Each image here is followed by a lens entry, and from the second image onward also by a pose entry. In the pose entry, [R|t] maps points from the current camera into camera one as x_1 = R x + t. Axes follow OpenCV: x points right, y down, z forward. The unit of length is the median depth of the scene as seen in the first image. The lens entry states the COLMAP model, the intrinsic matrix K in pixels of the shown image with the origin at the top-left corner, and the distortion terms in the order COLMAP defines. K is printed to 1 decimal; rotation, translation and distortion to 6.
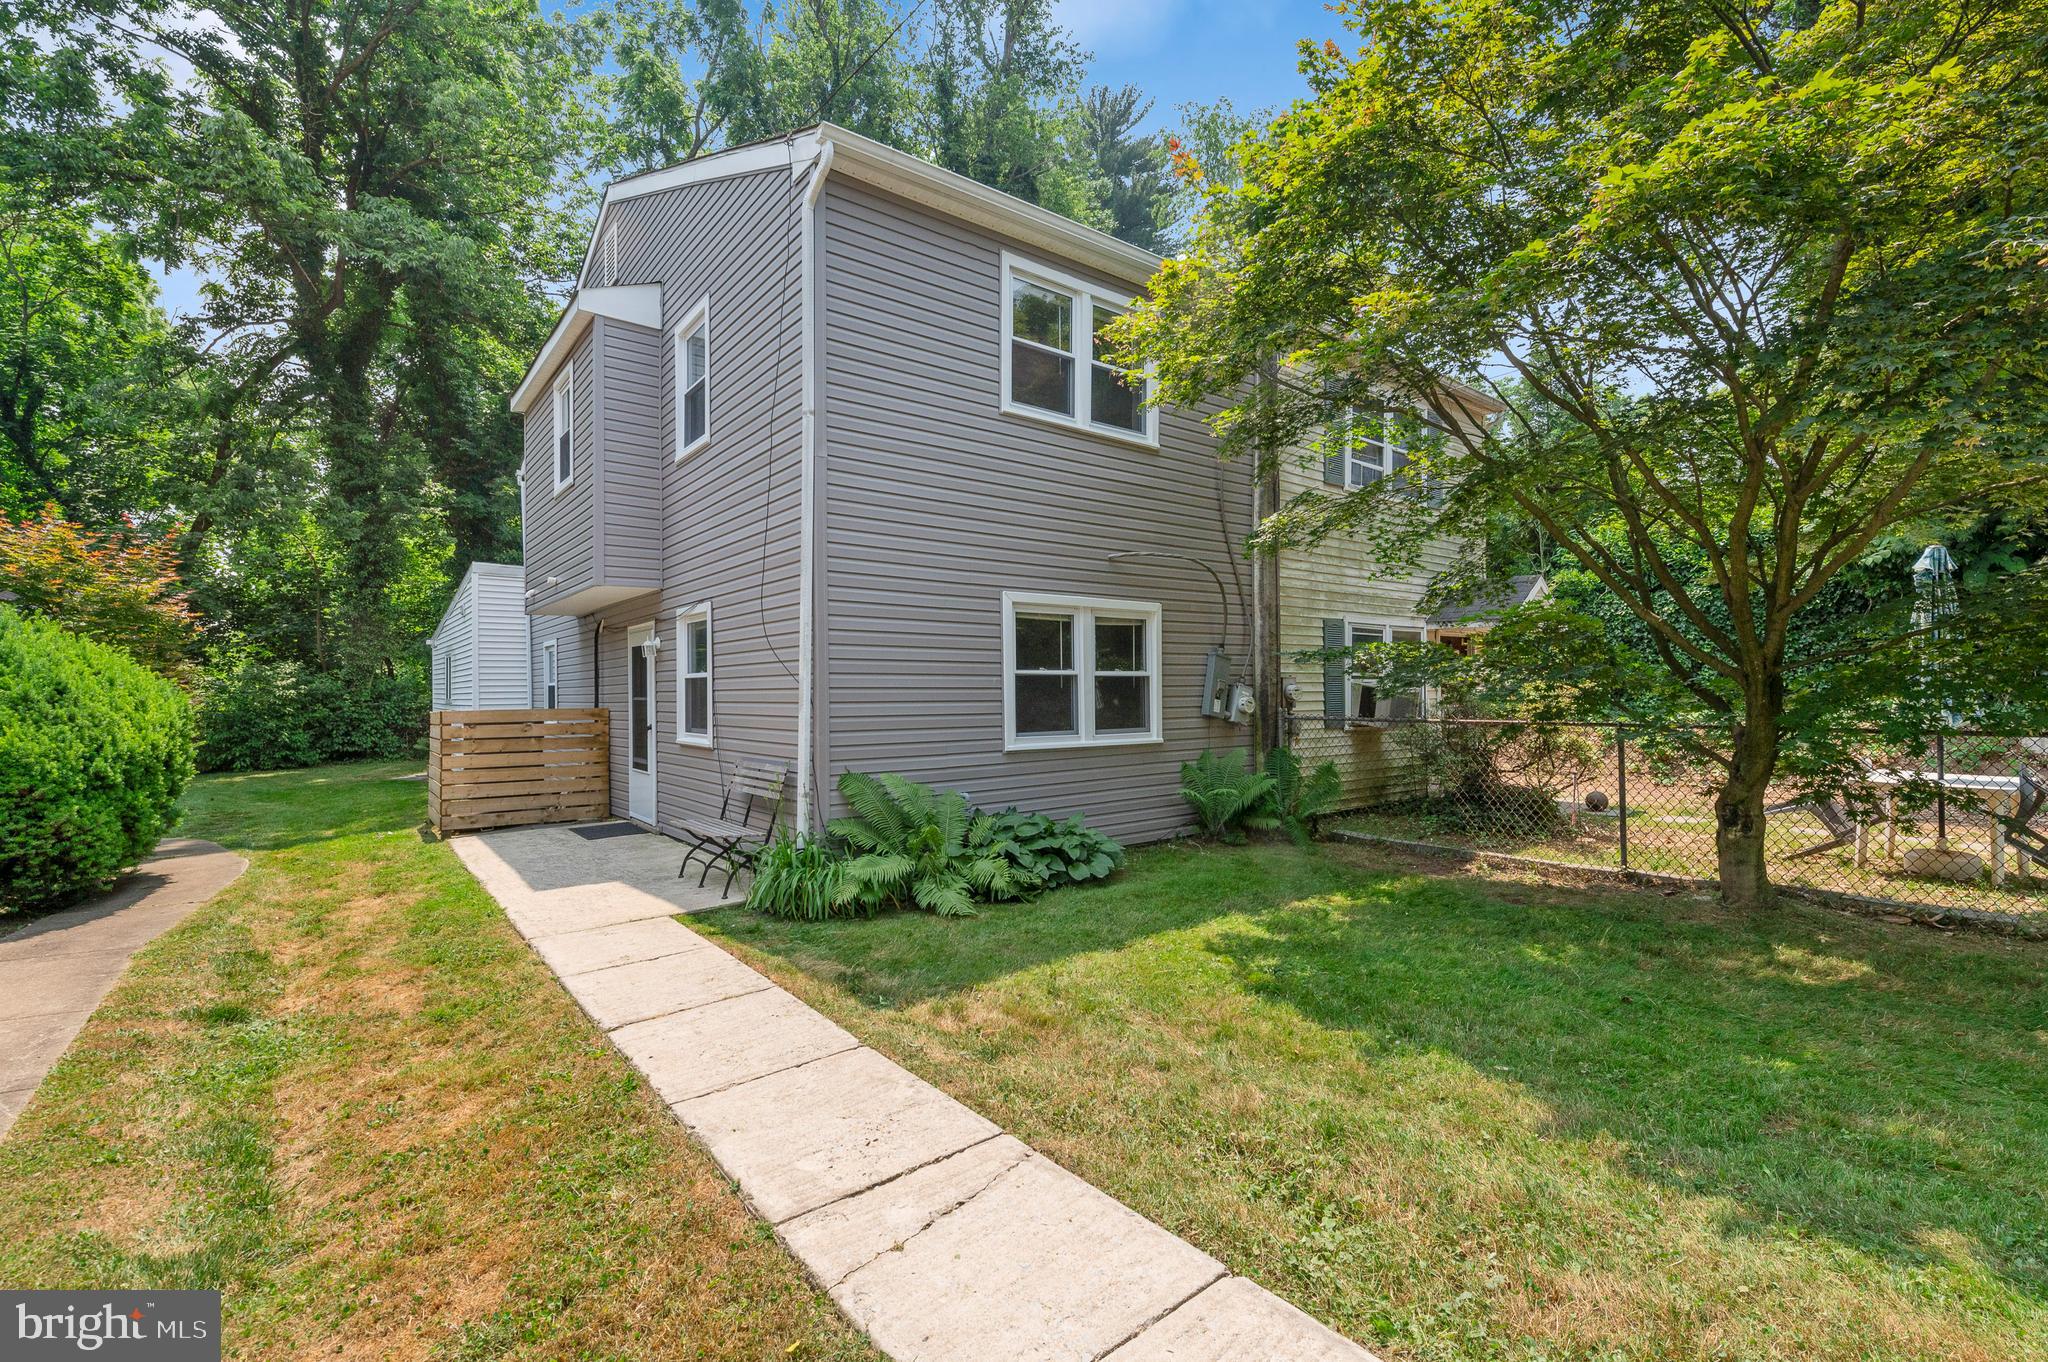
lens RADIAL K [[905.2, 0, 1024.0], [0, 905.2, 681.0], [0, 0, 1]] dist [-0.002422, -0.009755]
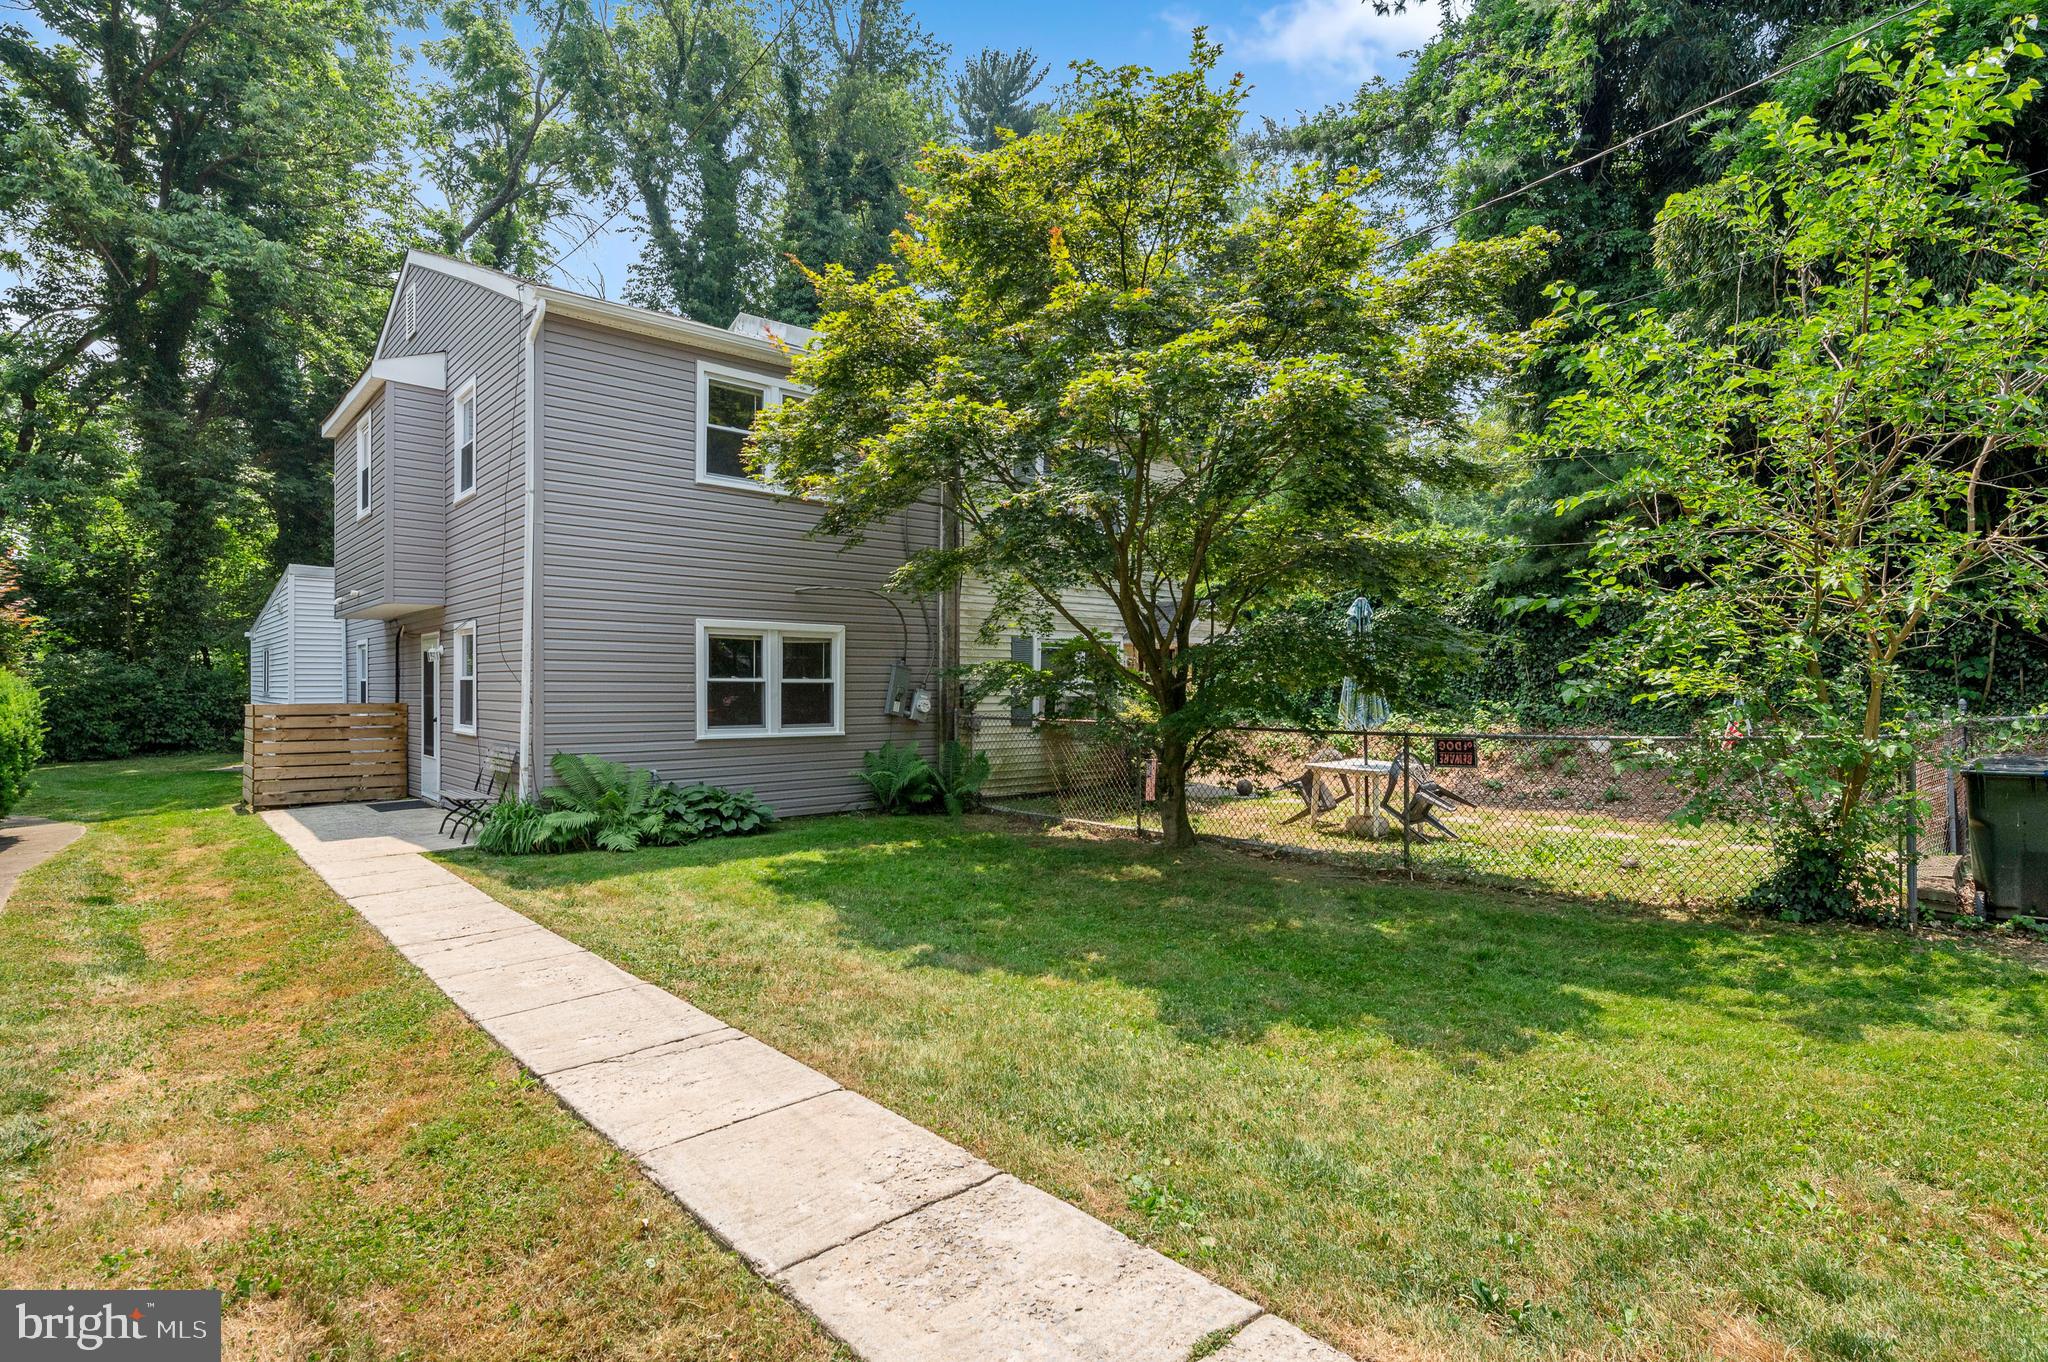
lens RADIAL K [[1026.1, 0, 1025.2], [0, 1026.1, 684.0], [0, 0, 1]] dist [-0.003869, -0.002497]
pose [[0.997901, 0.010753, 0.063862, 0.314855], [-0.011414, 0.999885, 0.009997, -0.021213], [-0.063747, -0.010705, 0.997909, -0.456364]]
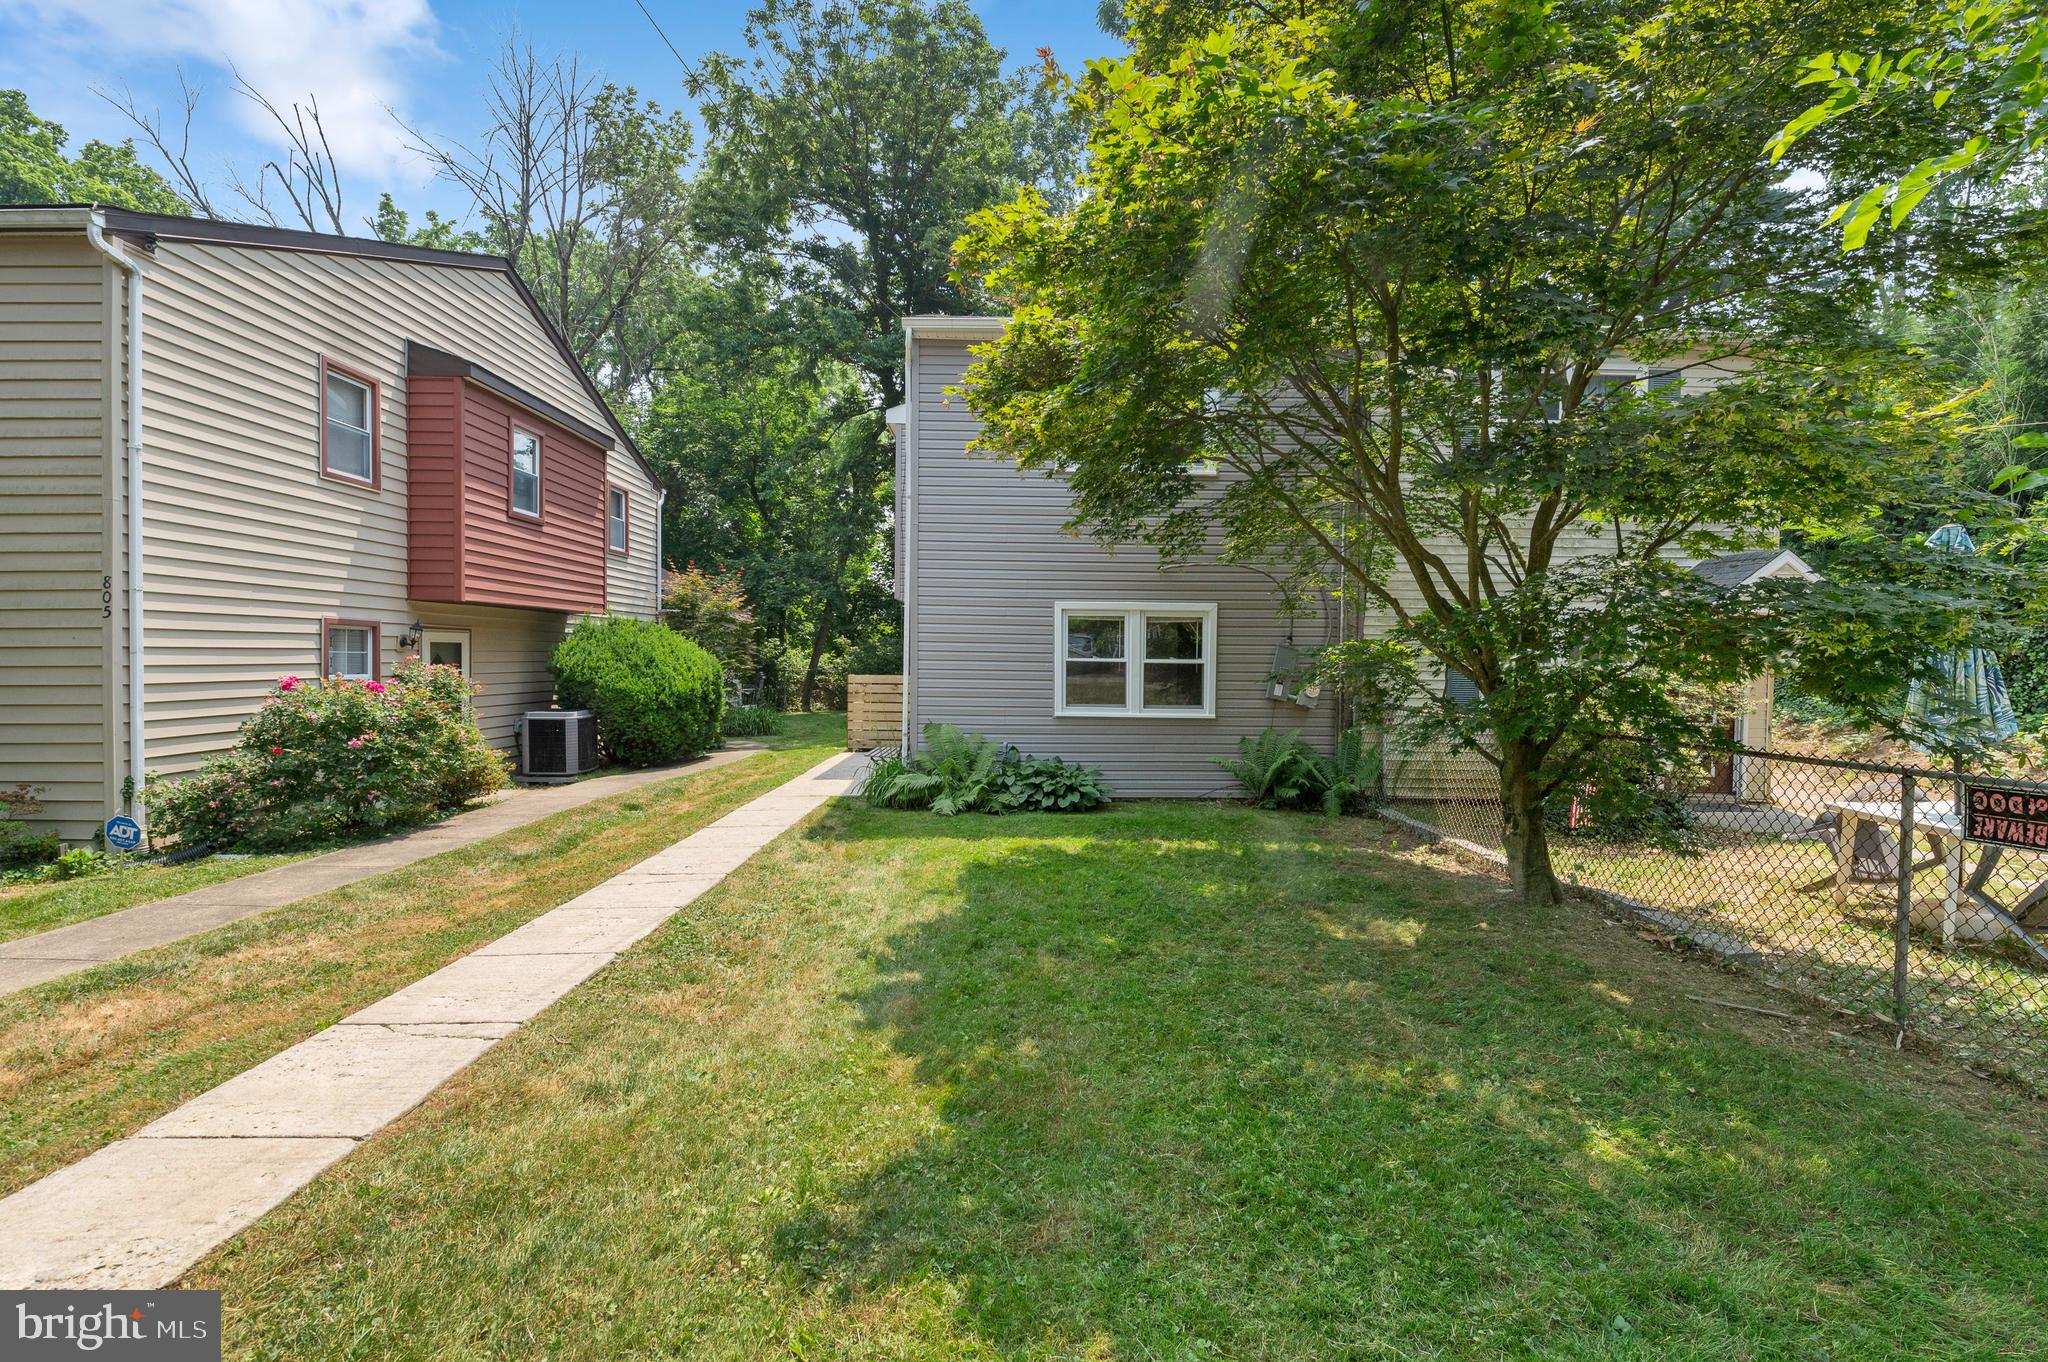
lens RADIAL K [[891.5, 0, 1013.9], [0, 891.5, 674.2], [0, 0, 1]] dist [-0.002349, -0.008957]
pose [[0.798039, 0.027894, -0.601960, 0.658113], [-0.011332, 0.999446, 0.031290, -0.025686], [0.602499, -0.018150, 0.797913, -0.115501]]
